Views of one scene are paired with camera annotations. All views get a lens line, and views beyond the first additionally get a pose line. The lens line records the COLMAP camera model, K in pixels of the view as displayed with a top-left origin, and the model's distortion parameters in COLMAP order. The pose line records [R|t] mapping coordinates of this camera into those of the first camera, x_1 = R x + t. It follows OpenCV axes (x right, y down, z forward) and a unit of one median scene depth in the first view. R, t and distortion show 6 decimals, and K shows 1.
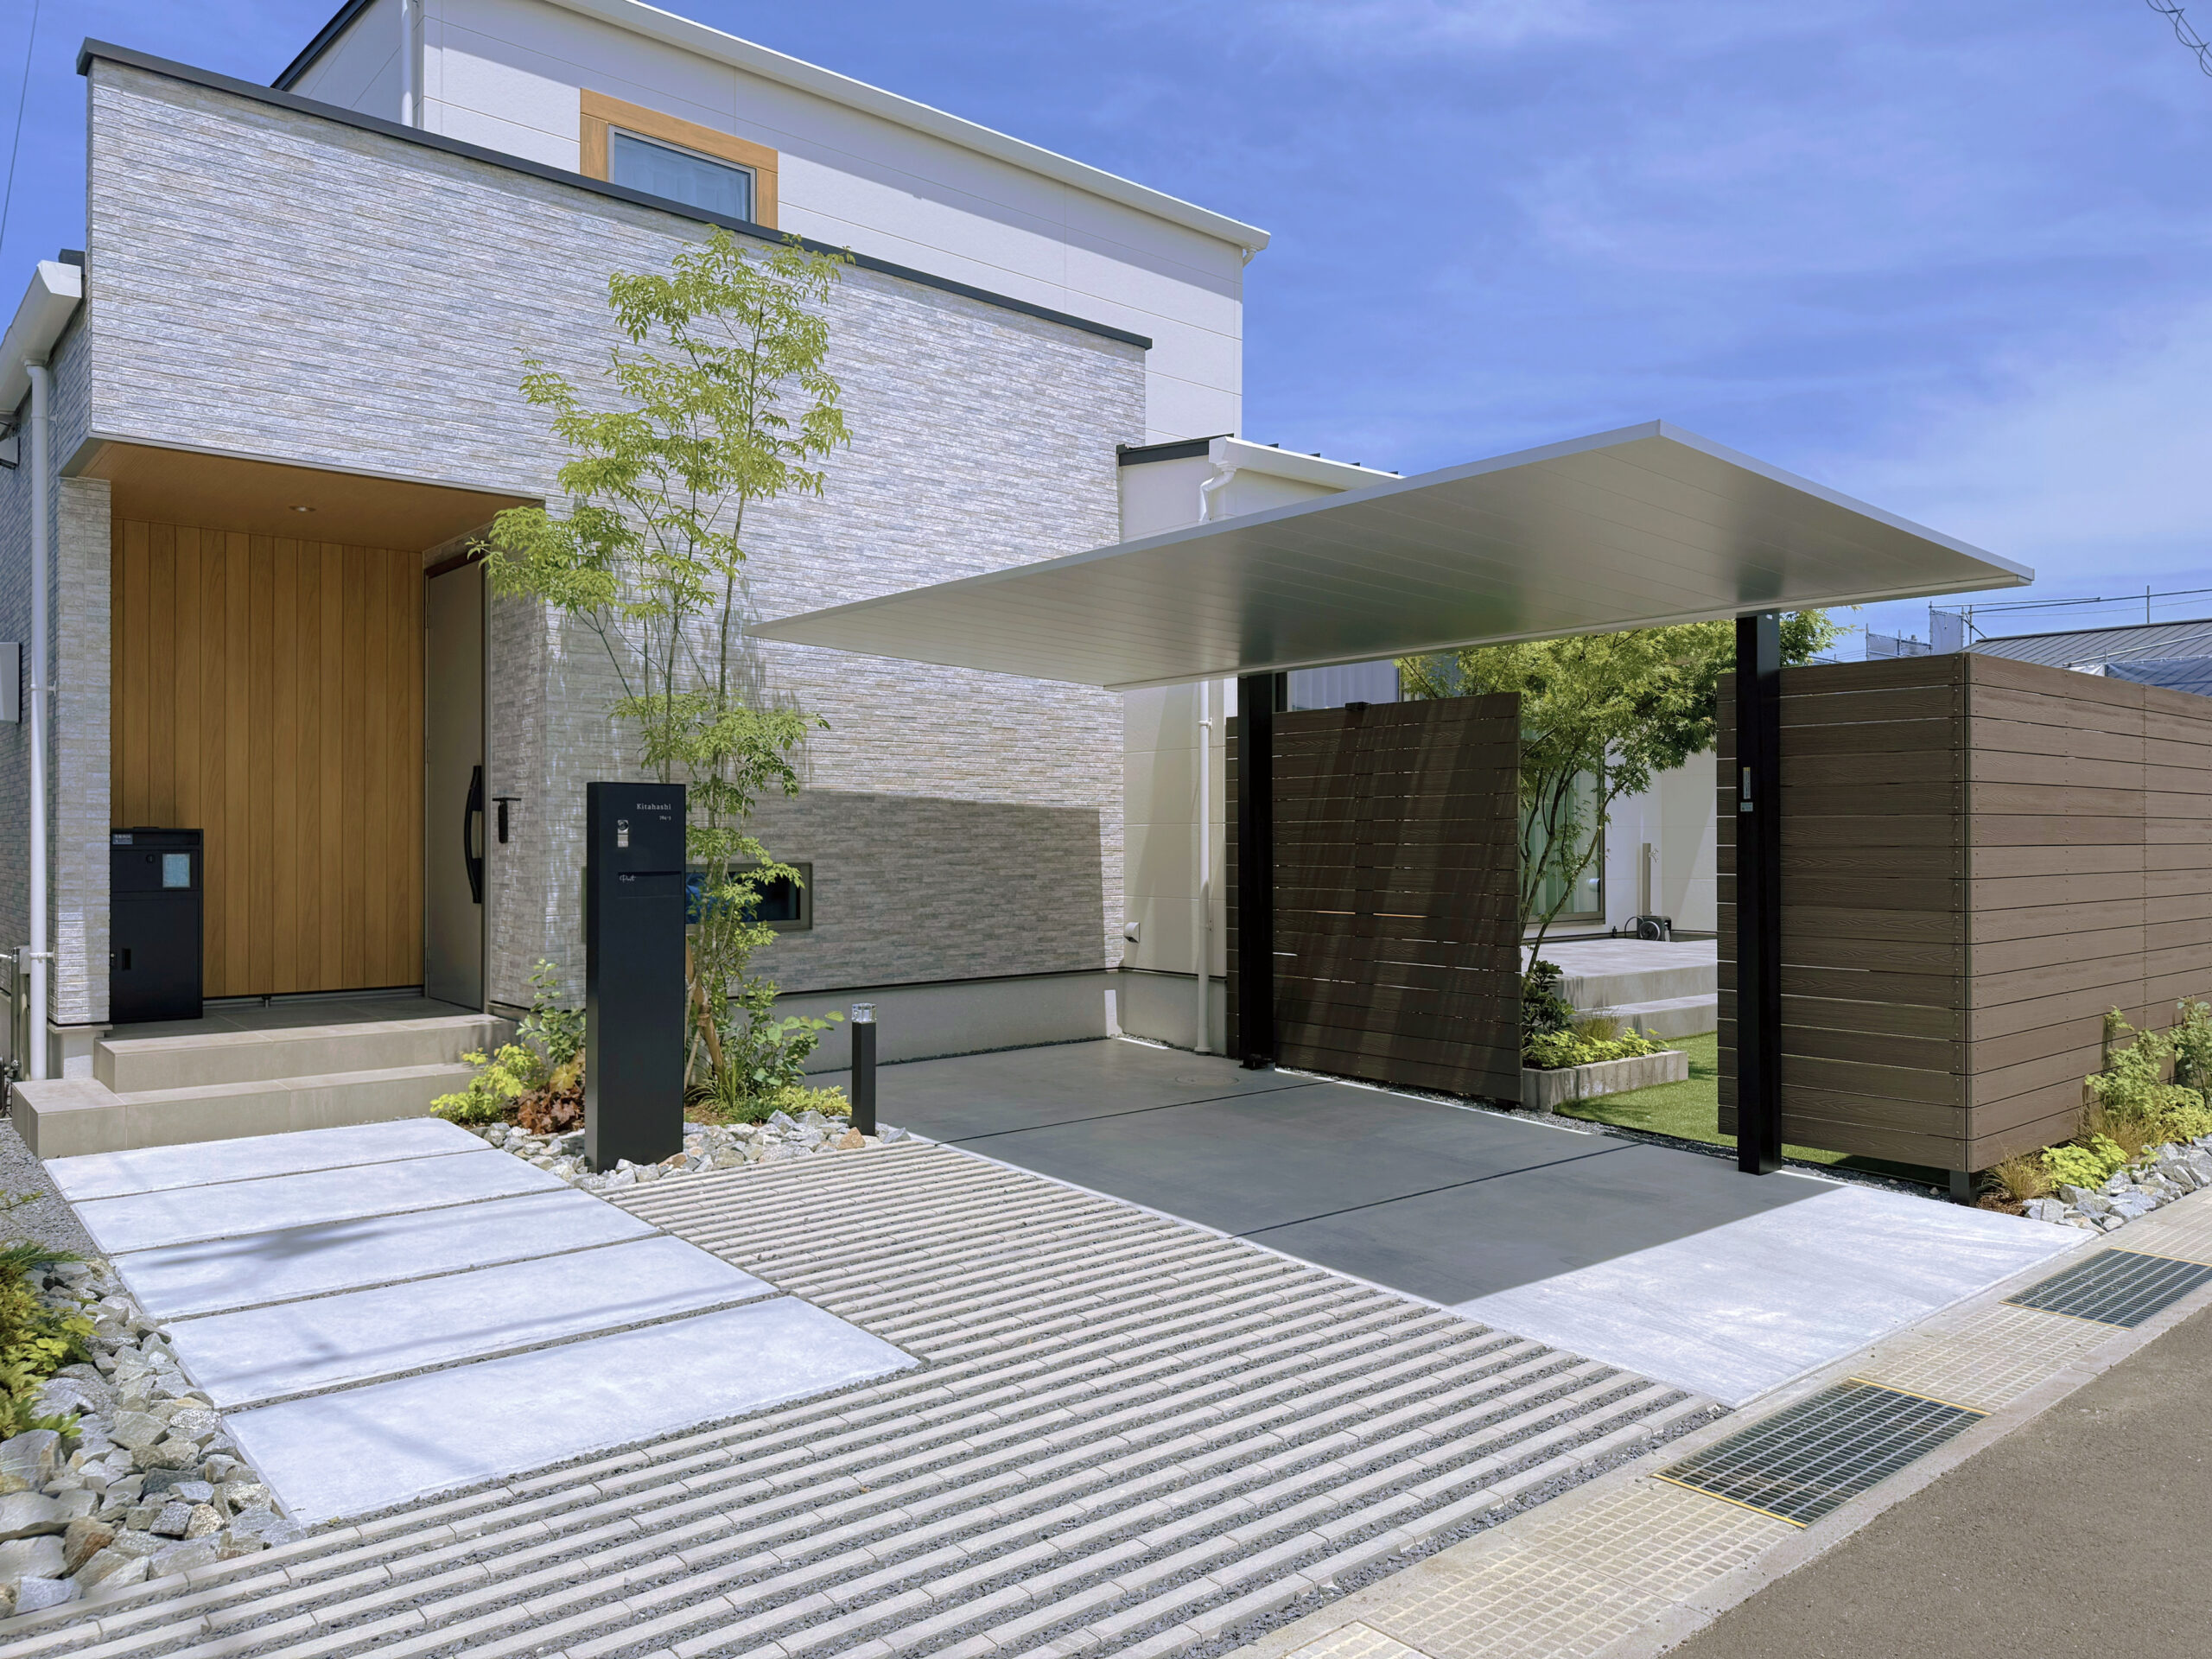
lens RADIAL K [[1538.9, 0, 1100.5], [0, 1538.9, 837.4], [0, 0, 1]] dist [0.137899, -0.227542]
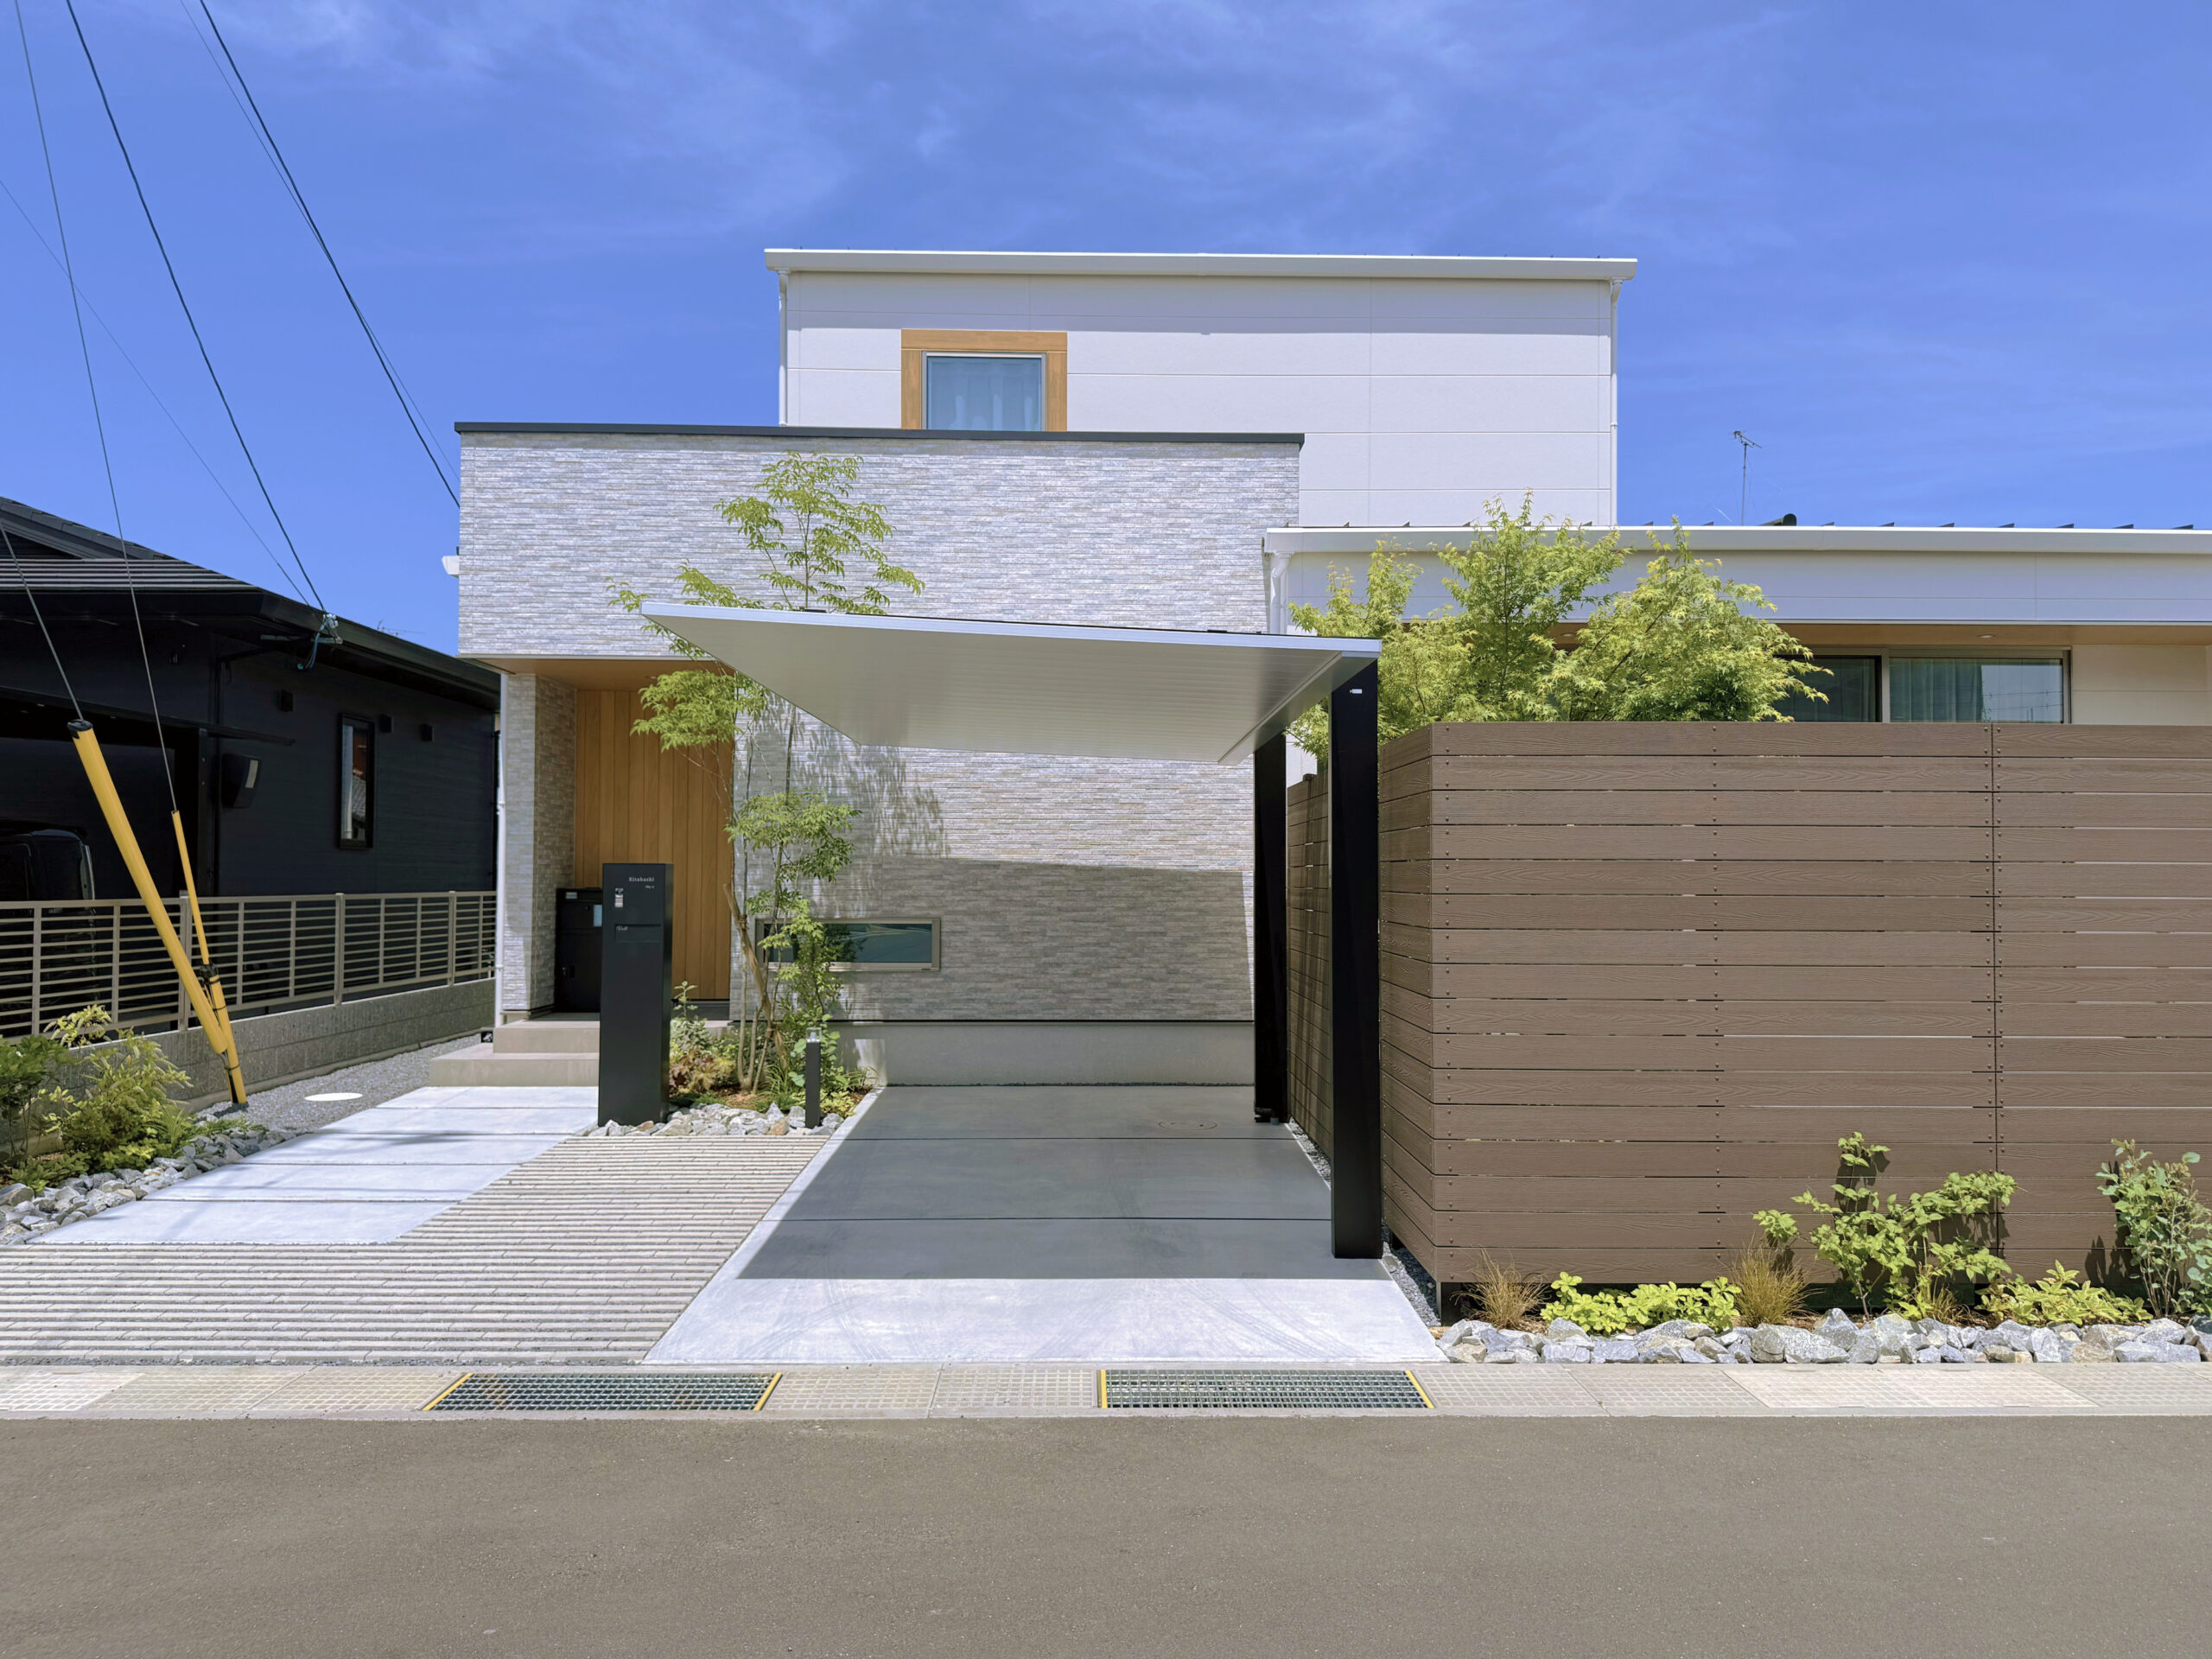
lens RADIAL K [[1538.9, 0, 1100.5], [0, 1538.9, 837.4], [0, 0, 1]] dist [0.137899, -0.227542]
pose [[0.776648, -0.013127, -0.629798, 0.688601], [-0.004698, 0.999634, -0.026628, -0.015943], [0.629917, 0.023639, 0.776303, 0.102685]]
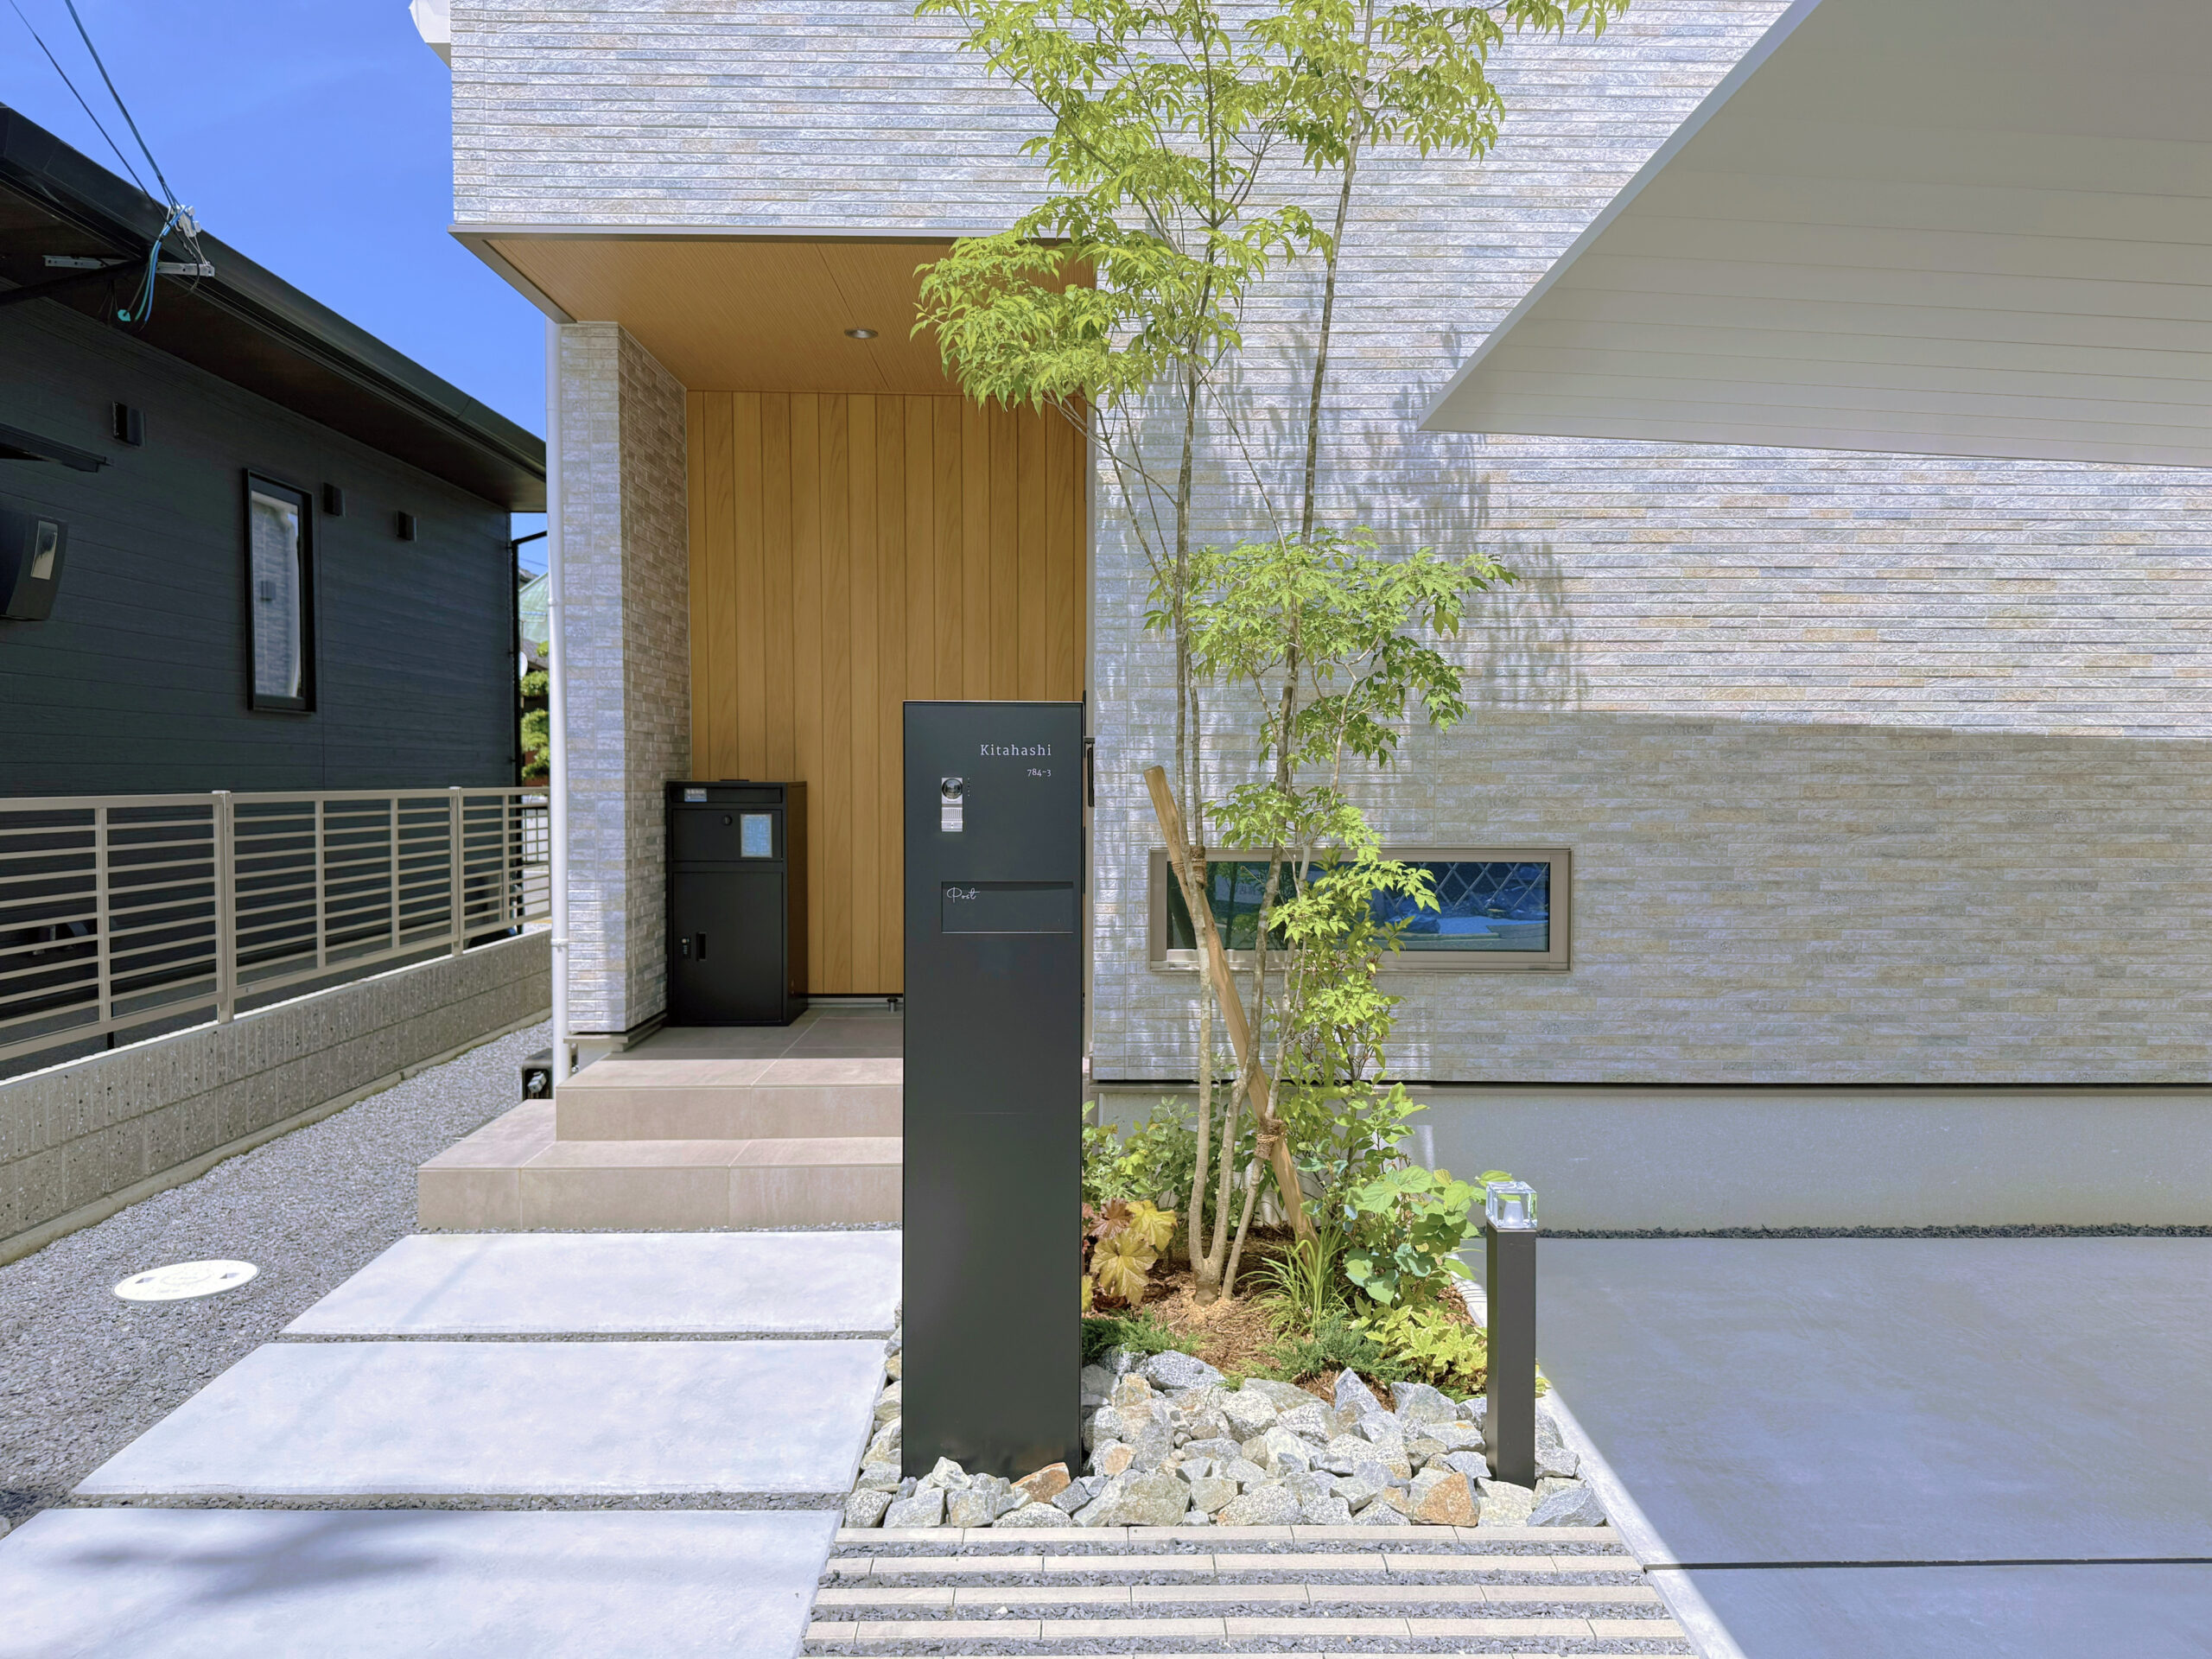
lens RADIAL K [[1557.4, 0, 1111.7], [0, 1557.4, 833.6], [0, 0, 1]] dist [0.134670, -0.240758]
pose [[0.777487, 0.025995, -0.628362, 0.033092], [-0.004054, 0.999332, 0.036326, -0.008075], [0.628886, -0.025696, 0.777073, 0.457223]]
